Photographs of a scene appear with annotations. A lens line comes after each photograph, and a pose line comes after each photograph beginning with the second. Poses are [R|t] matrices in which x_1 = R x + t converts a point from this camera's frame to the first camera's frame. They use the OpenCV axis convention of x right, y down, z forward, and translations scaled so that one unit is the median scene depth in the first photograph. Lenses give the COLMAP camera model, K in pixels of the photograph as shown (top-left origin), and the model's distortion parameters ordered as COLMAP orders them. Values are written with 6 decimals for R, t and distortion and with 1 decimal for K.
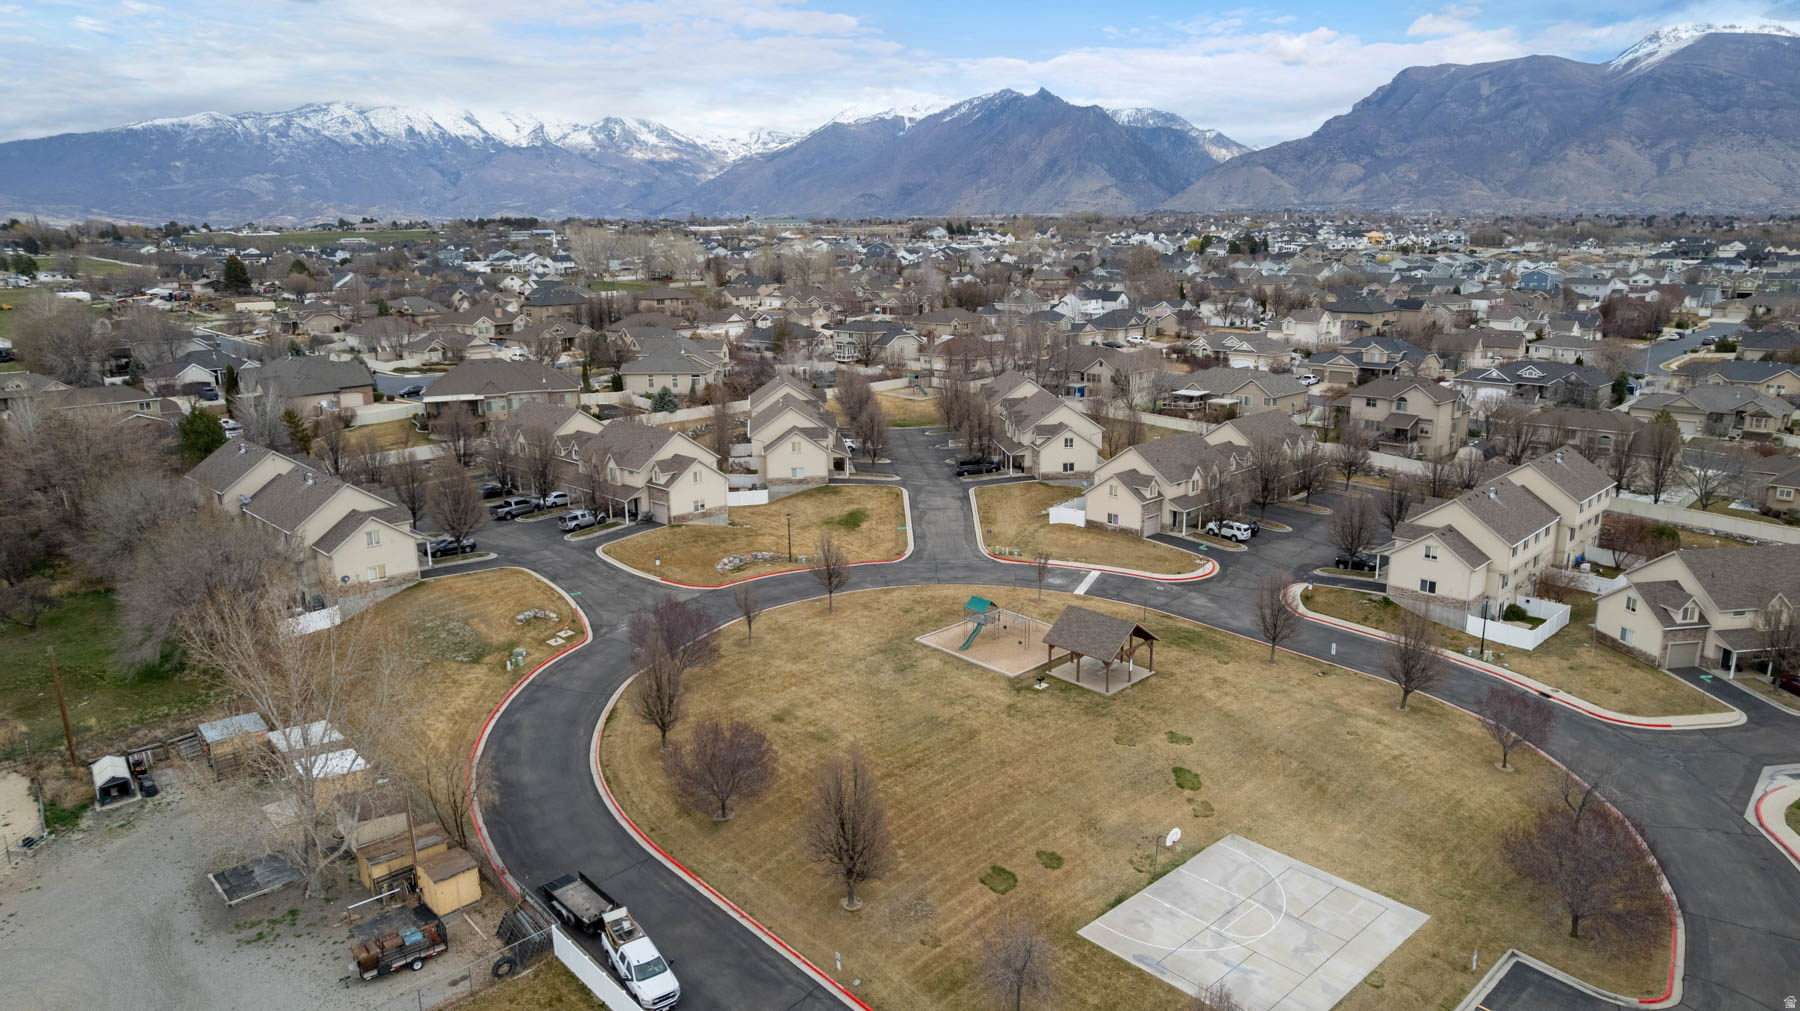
lens RADIAL K [[1154.5, 0, 902.3], [0, 1154.5, 507.6], [0, 0, 1]] dist [-0.075960, 0.069903]
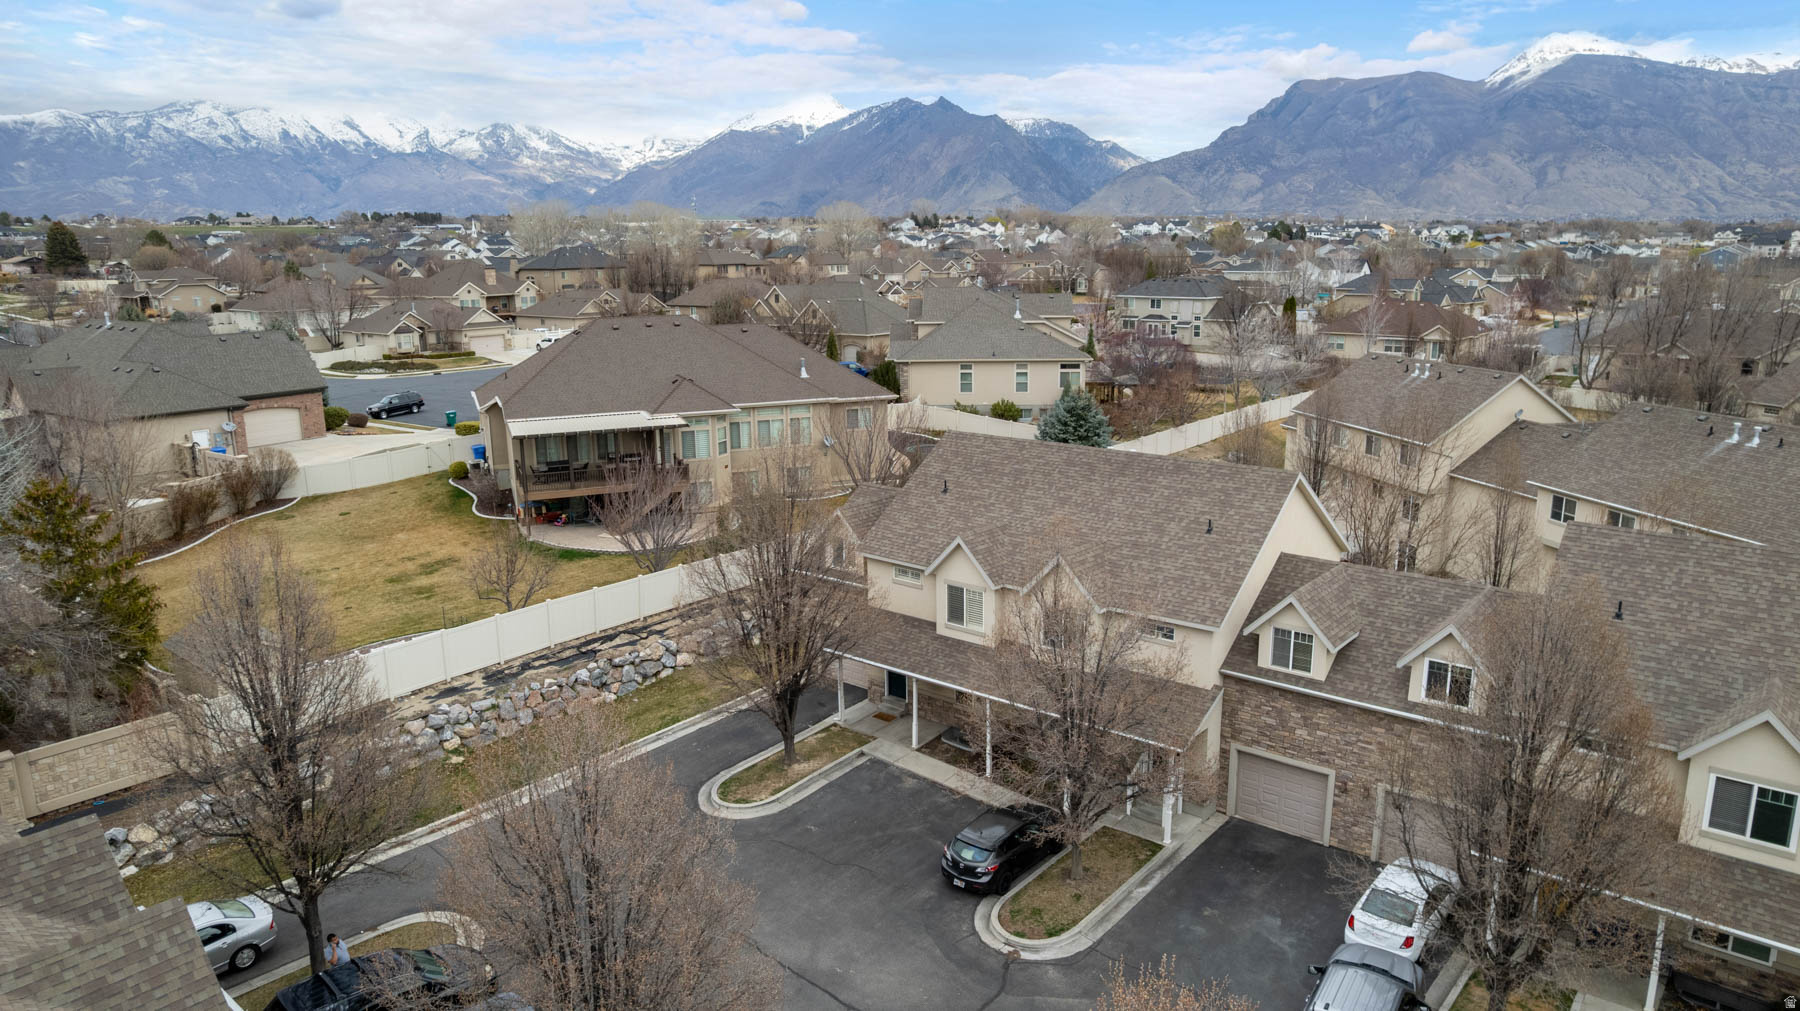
lens RADIAL K [[1154.5, 0, 902.3], [0, 1154.5, 507.6], [0, 0, 1]] dist [-0.075960, 0.069903]
pose [[0.995990, -0.016891, 0.087857, -0.213840], [0.017678, 0.999810, -0.008180, -0.042347], [-0.087702, 0.009700, 0.996099, 0.417178]]
